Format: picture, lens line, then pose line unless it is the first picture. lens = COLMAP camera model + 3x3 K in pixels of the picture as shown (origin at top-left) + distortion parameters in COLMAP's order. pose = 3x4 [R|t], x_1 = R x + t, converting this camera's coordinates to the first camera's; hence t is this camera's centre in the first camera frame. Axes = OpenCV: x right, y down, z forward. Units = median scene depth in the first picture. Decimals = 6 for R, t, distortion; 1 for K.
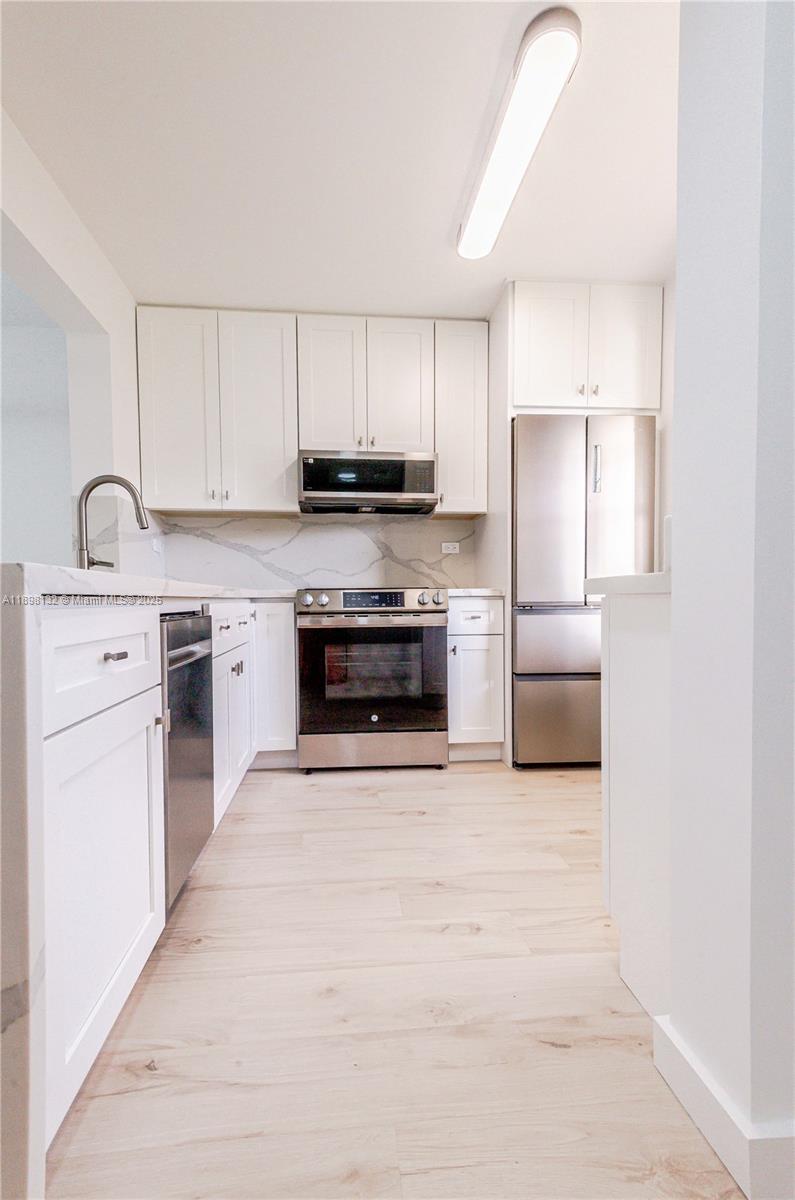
lens RADIAL K [[536.8, 0, 384.8], [0, 536.8, 611.6], [0, 0, 1]] dist [0.020714, -0.006182]
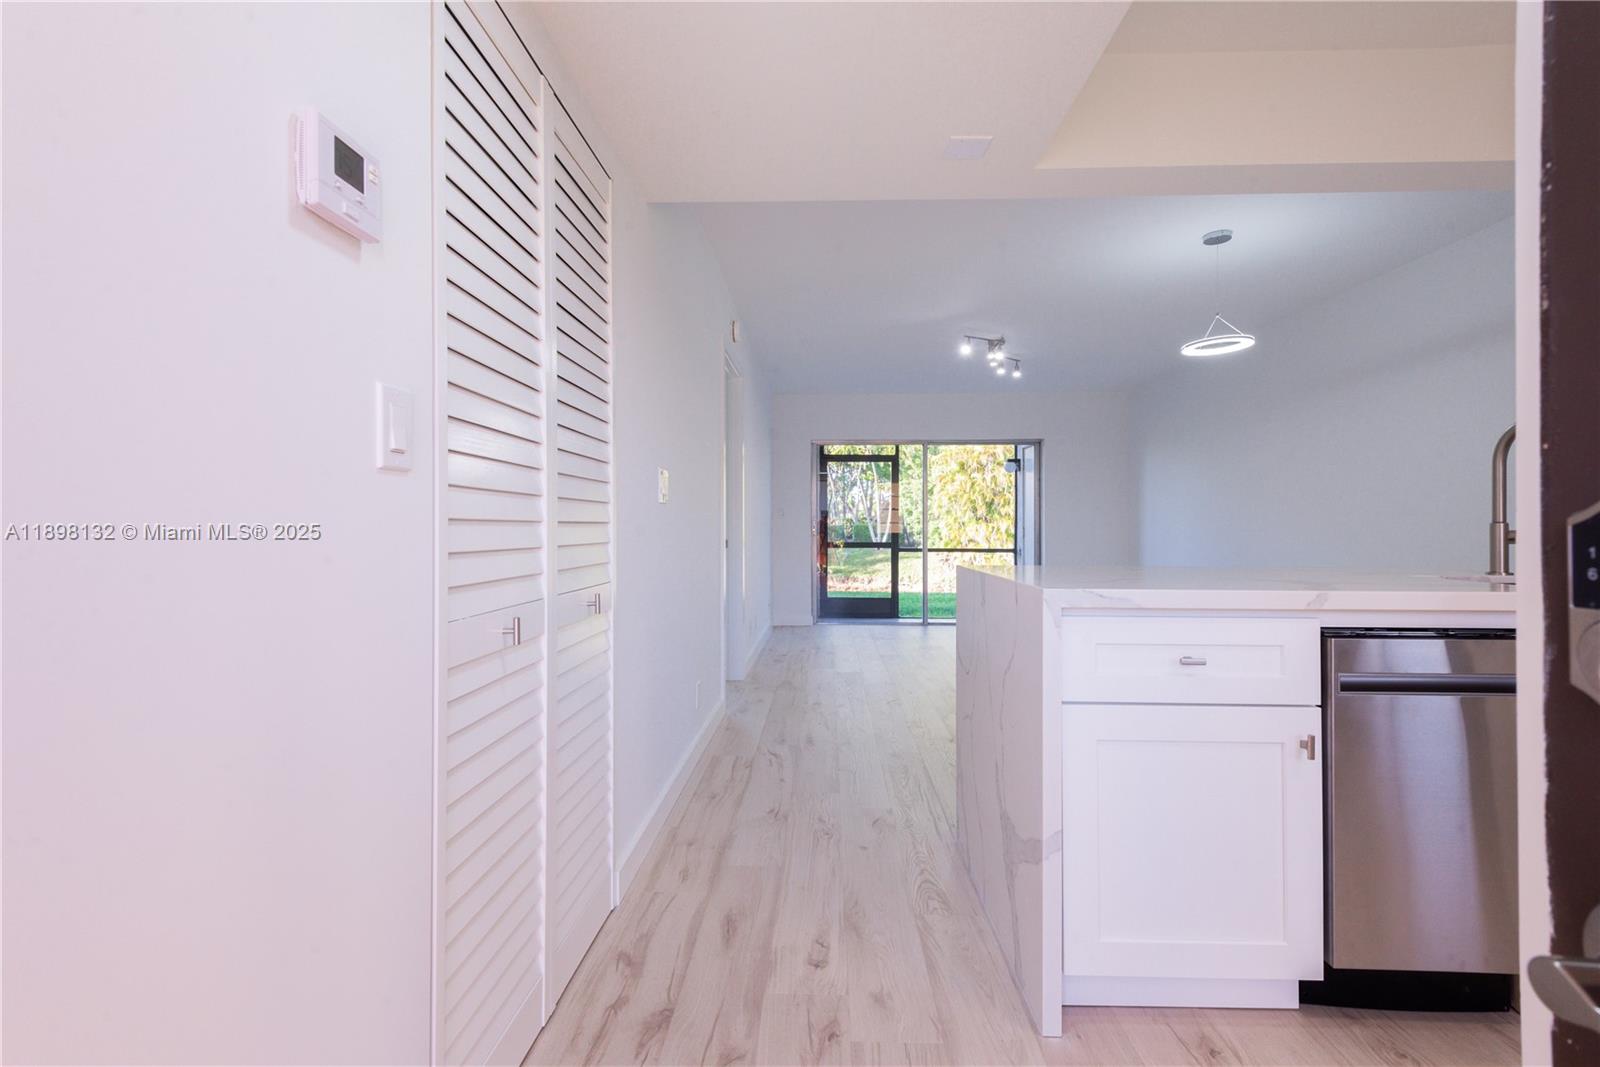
lens RADIAL K [[715.8, 0, 809.1], [0, 715.8, 526.6], [0, 0, 1]] dist [0.020714, -0.006182]
pose [[-0.121287, 0.008651, -0.992580, 0.415459], [-0.021509, 0.999704, 0.011341, -0.075664], [0.992384, 0.022725, -0.121066, 0.140420]]
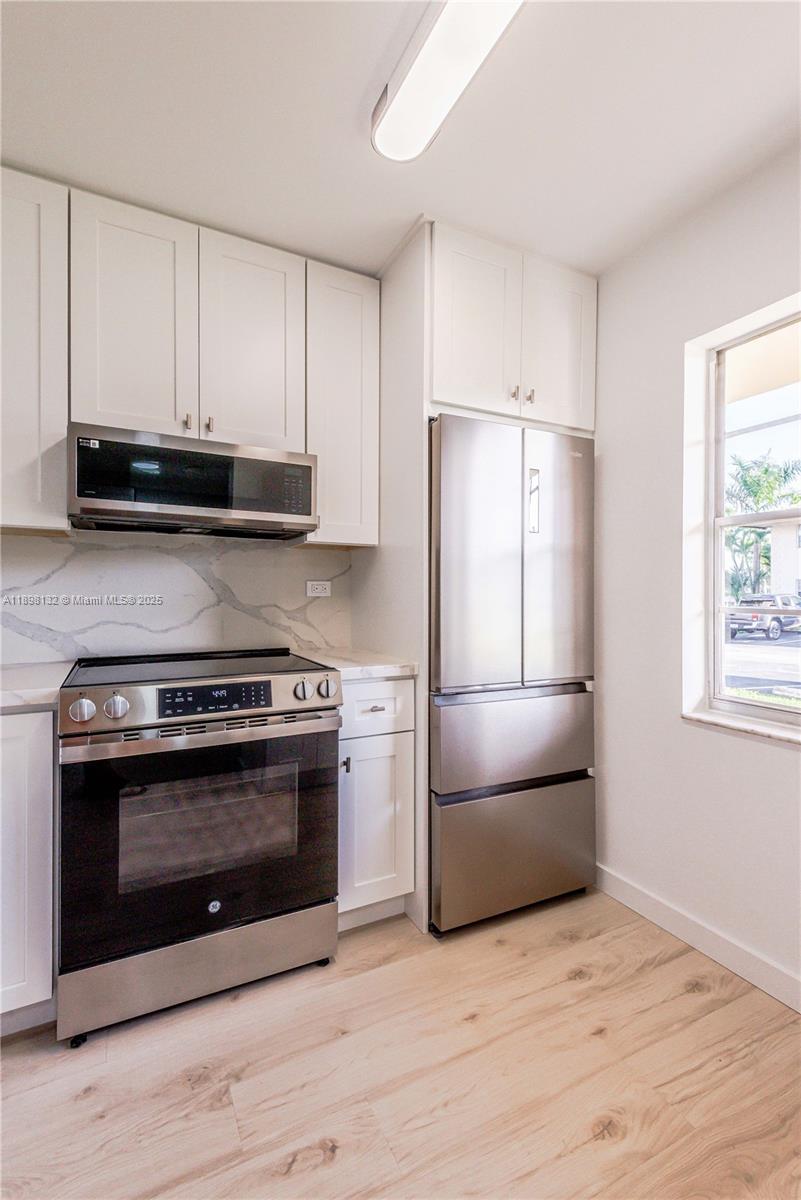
lens RADIAL K [[536.8, 0, 397.1], [0, 536.8, 591.2], [0, 0, 1]] dist [0.020714, -0.006182]
pose [[0.925996, 0.010533, 0.377387, -0.060023], [0.001029, 0.999537, -0.030420, -0.117191], [-0.377533, 0.028557, 0.925556, 0.388096]]
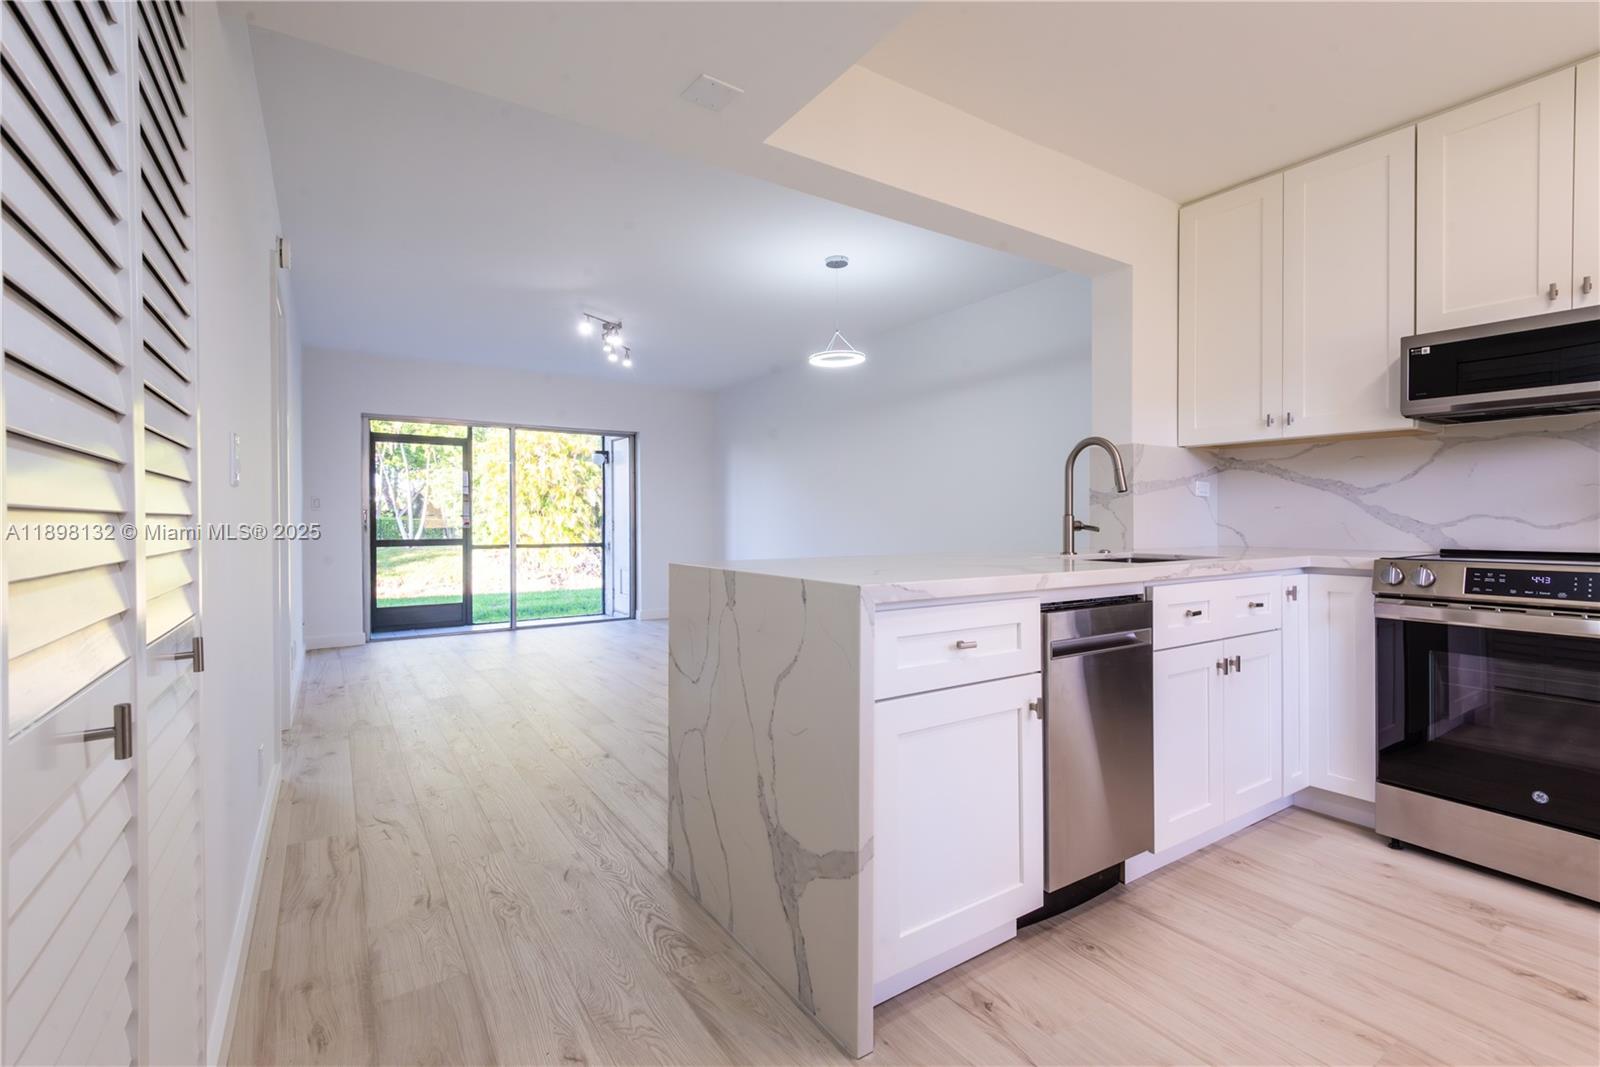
lens RADIAL K [[715.8, 0, 802.2], [0, 715.8, 519.9], [0, 0, 1]] dist [0.020714, -0.006182]
pose [[0.470260, 0.007489, -0.882496, 0.282935], [-0.020713, 0.999782, -0.002553, -0.070547], [0.882285, 0.019479, 0.470313, -0.034142]]
